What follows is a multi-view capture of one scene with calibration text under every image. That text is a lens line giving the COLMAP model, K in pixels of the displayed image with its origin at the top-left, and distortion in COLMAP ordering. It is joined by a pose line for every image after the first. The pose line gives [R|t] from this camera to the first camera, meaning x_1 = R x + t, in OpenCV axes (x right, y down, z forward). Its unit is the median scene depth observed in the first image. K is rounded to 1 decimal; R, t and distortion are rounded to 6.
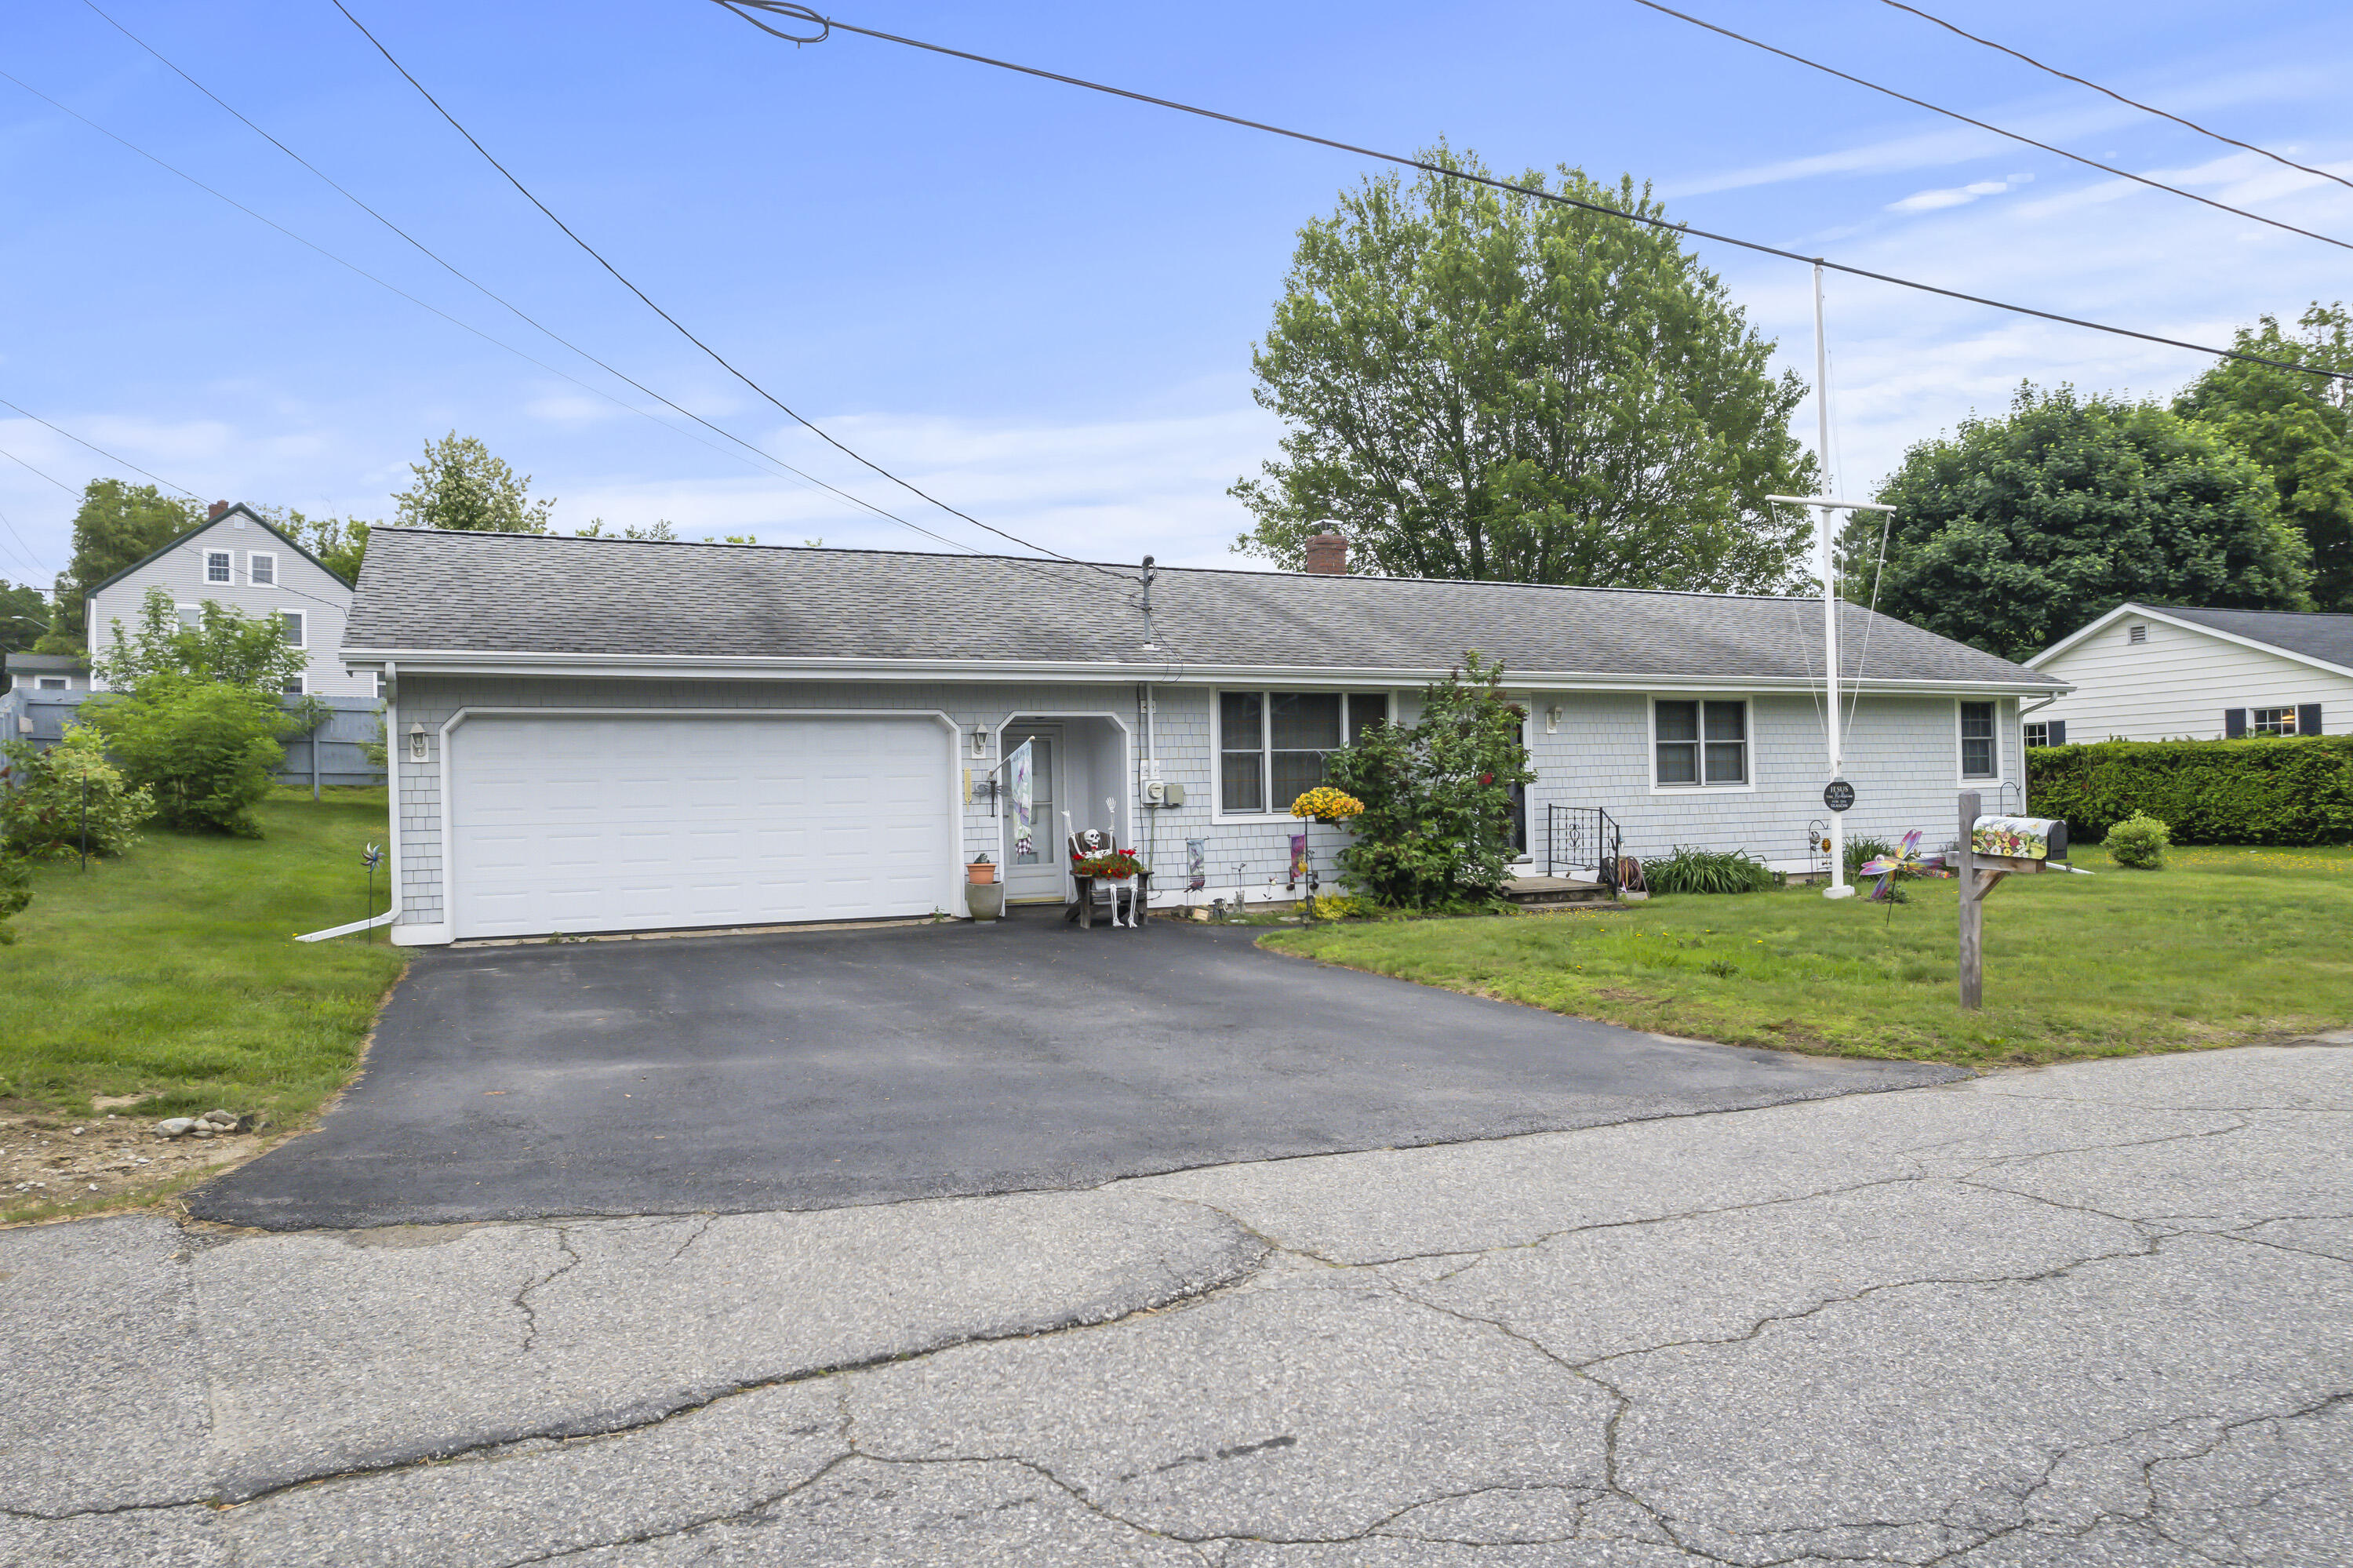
lens RADIAL K [[1519.8, 0, 1185.0], [0, 1519.8, 784.2], [0, 0, 1]] dist [-0.081853, 0.071209]
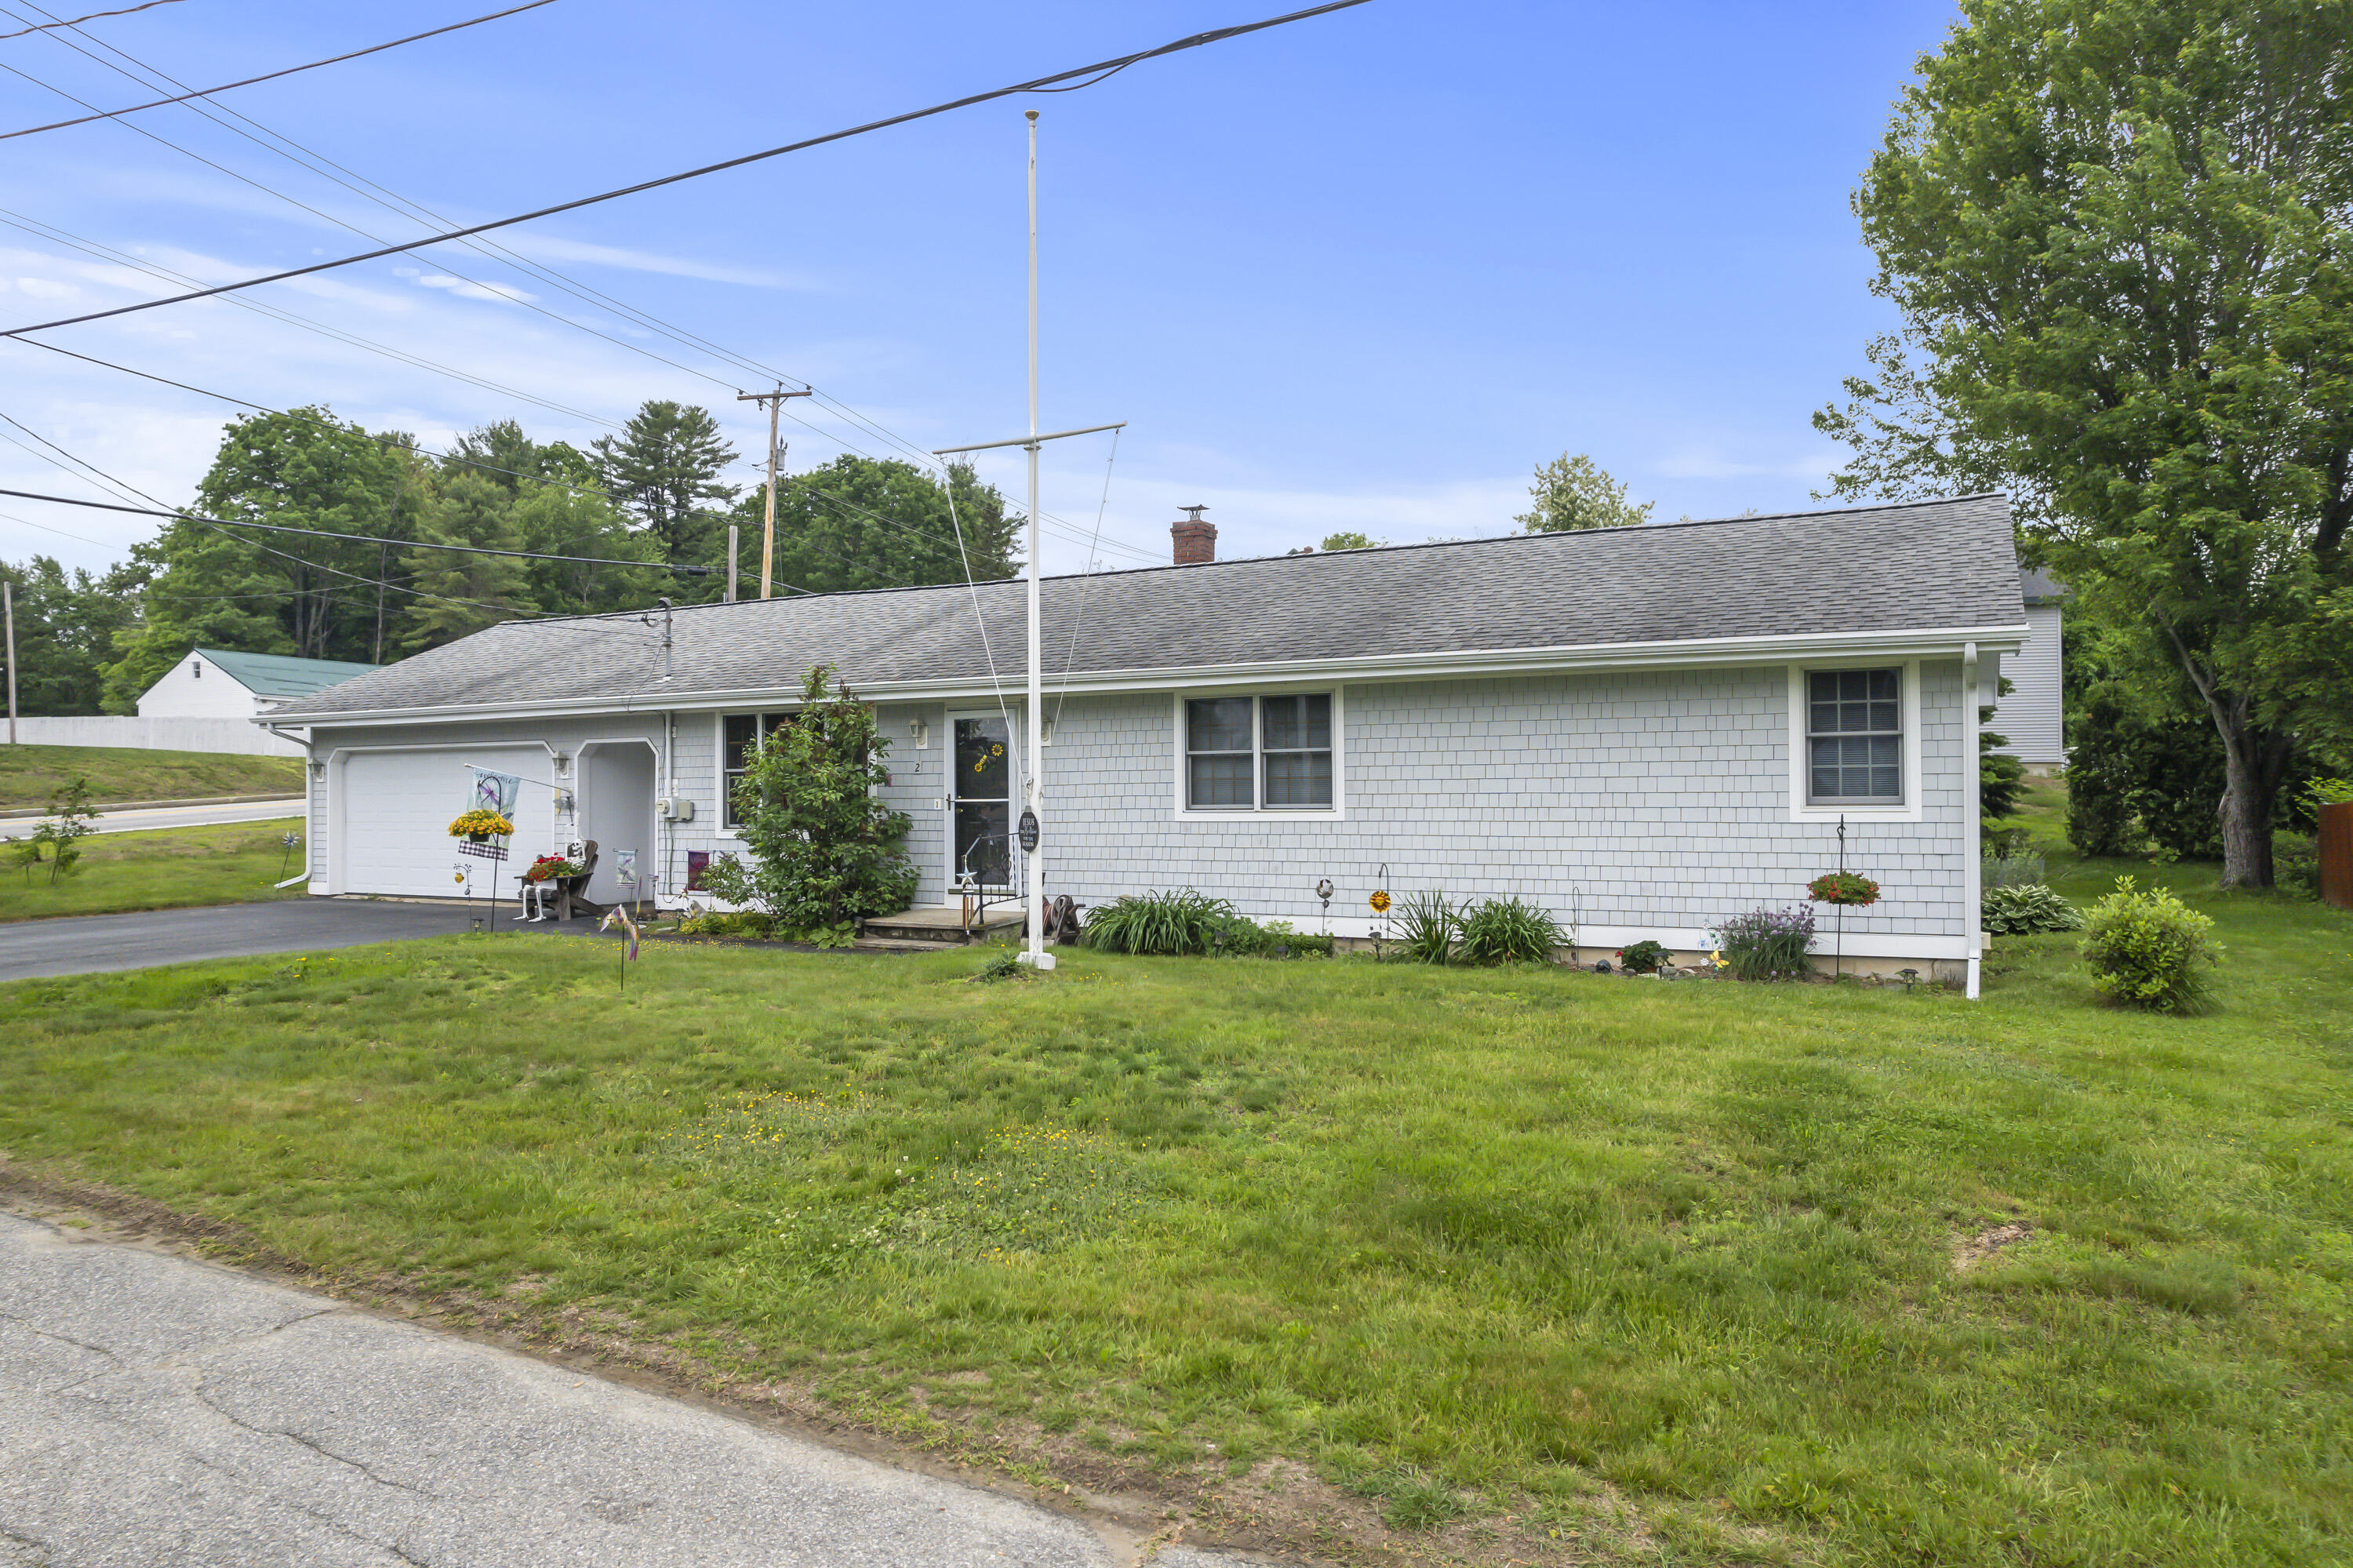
lens RADIAL K [[1507.1, 0, 1191.3], [0, 1507.1, 799.3], [0, 0, 1]] dist [-0.073272, 0.054380]
pose [[0.612710, 0.014347, -0.790178, 1.107415], [-0.000586, 0.999843, 0.017699, -0.021295], [0.790308, -0.010381, 0.612622, 0.626182]]
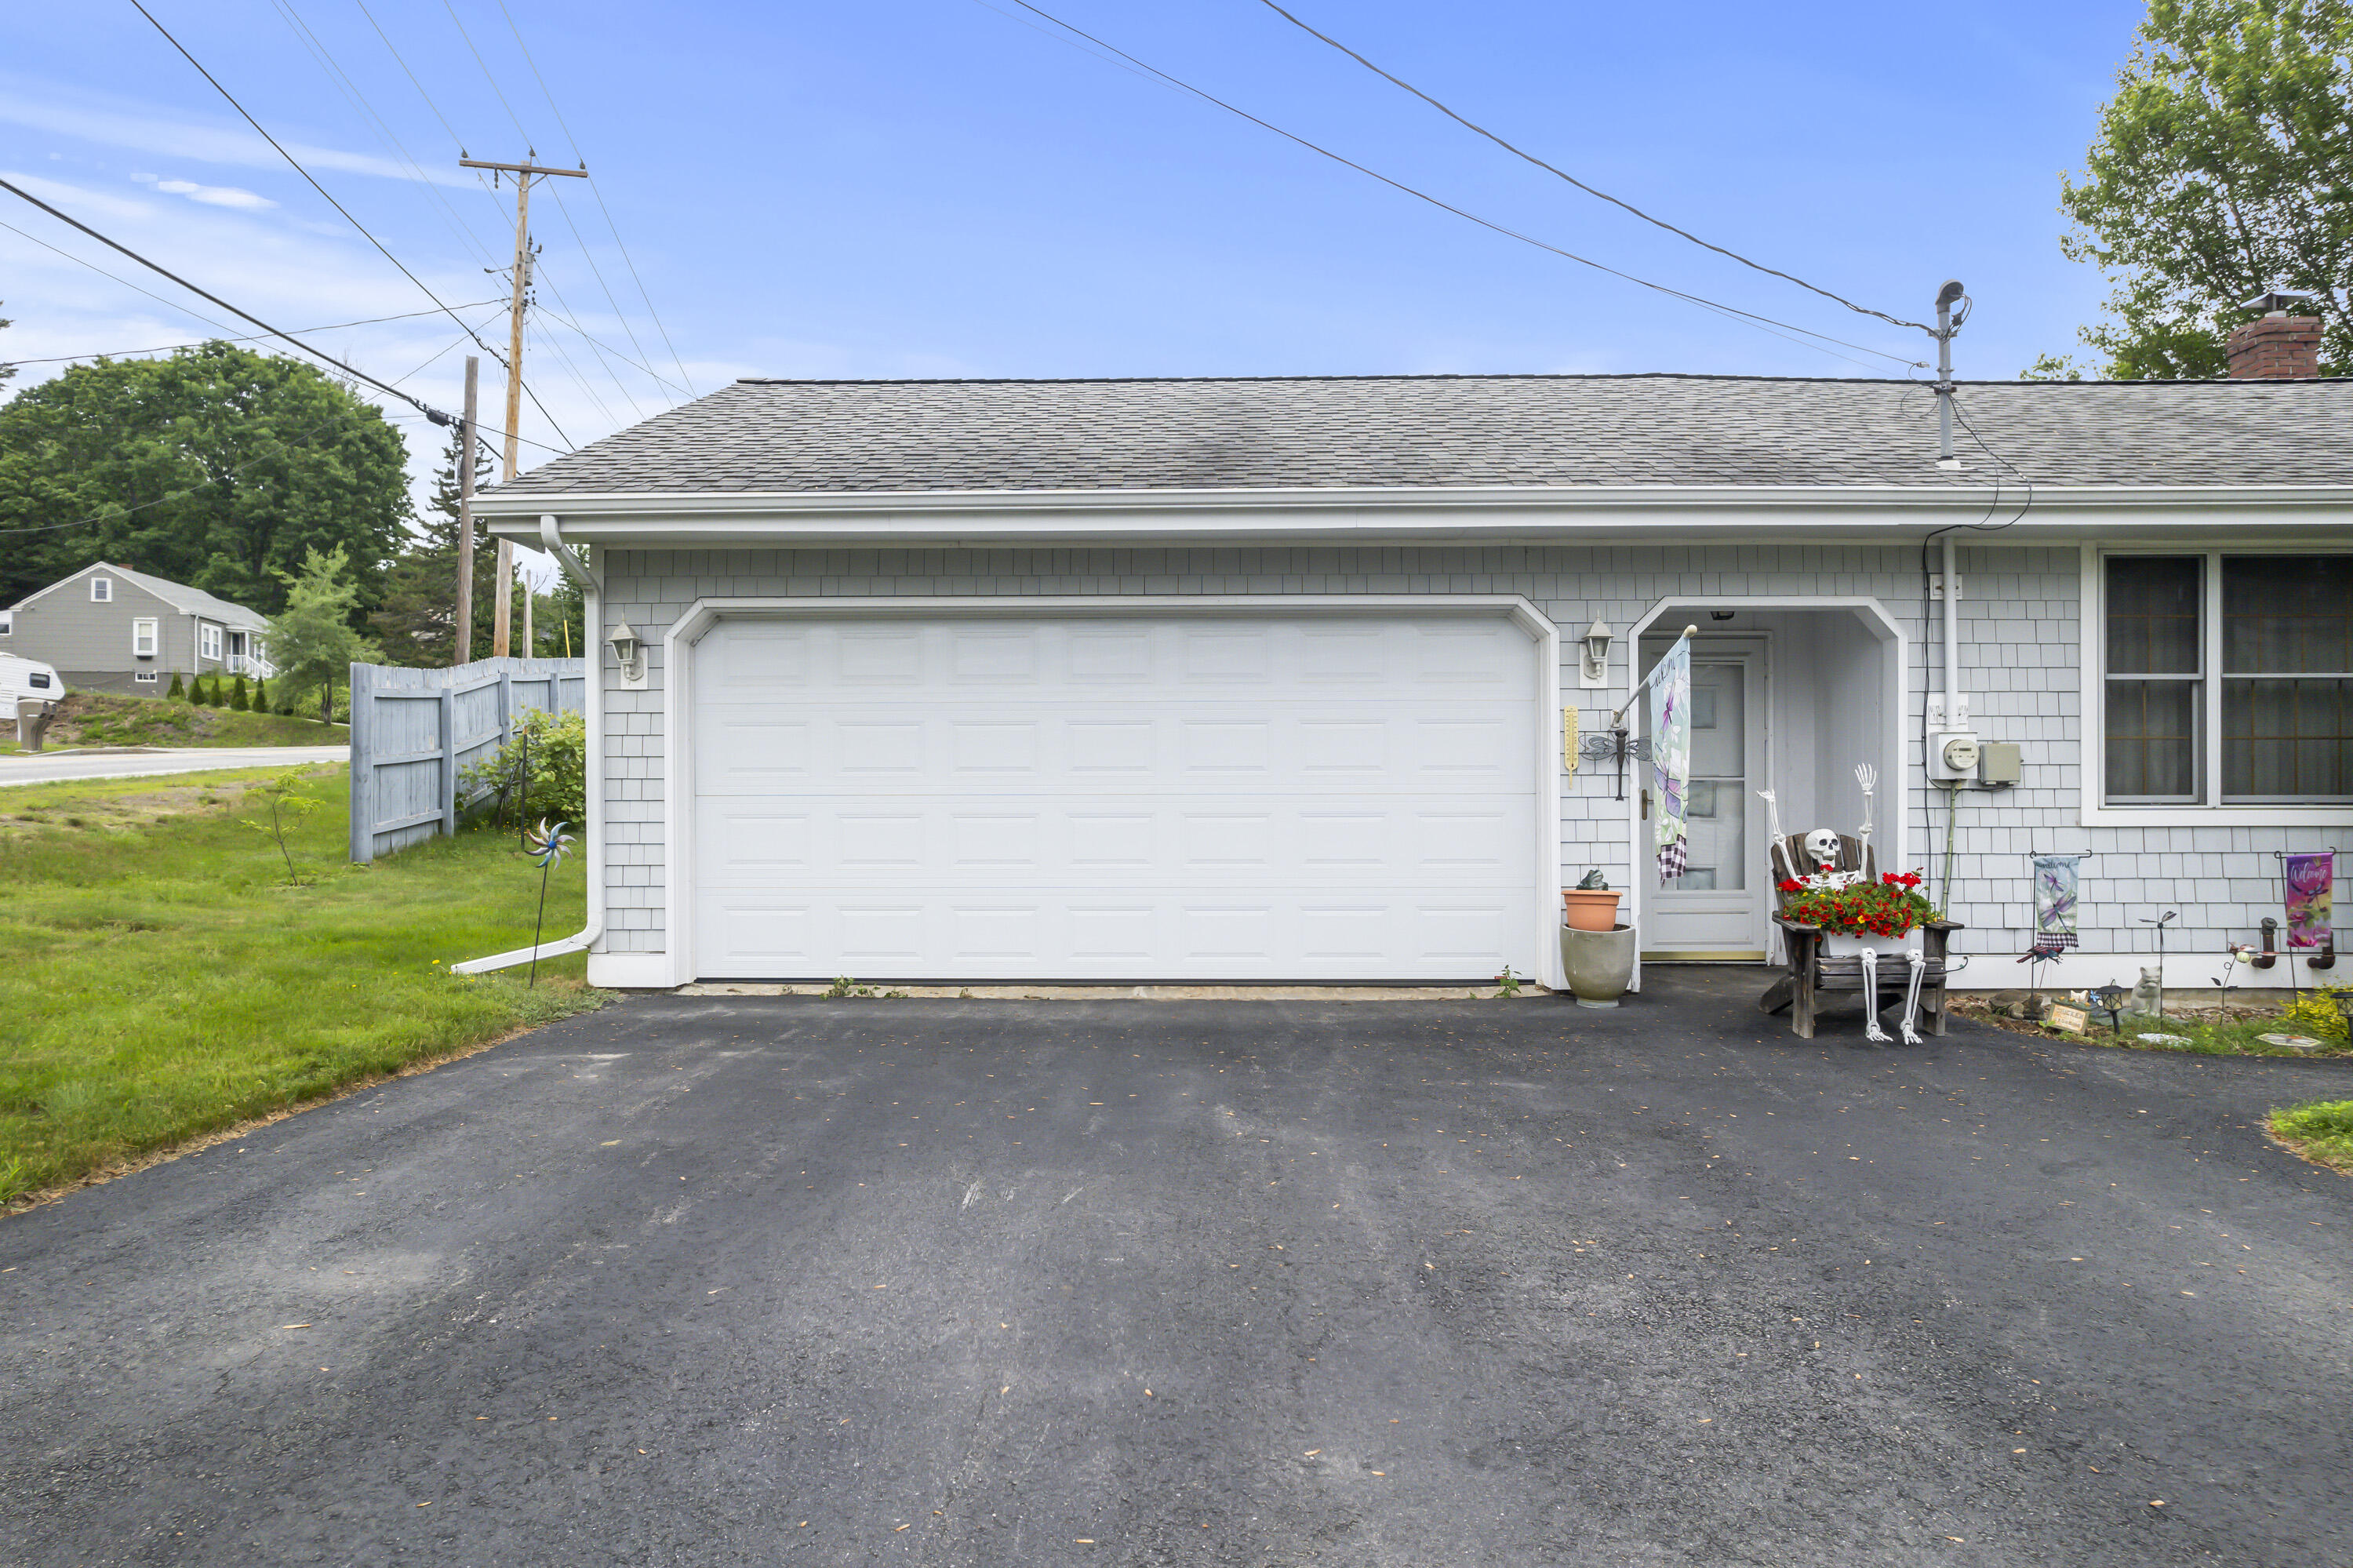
lens RADIAL K [[1507.1, 0, 1191.3], [0, 1507.1, 799.3], [0, 0, 1]] dist [-0.073272, 0.054380]
pose [[0.896022, 0.018186, -0.443638, -0.029075], [-0.013252, 0.999811, 0.014220, 0.015336], [0.443813, -0.006863, 0.896093, 0.454607]]
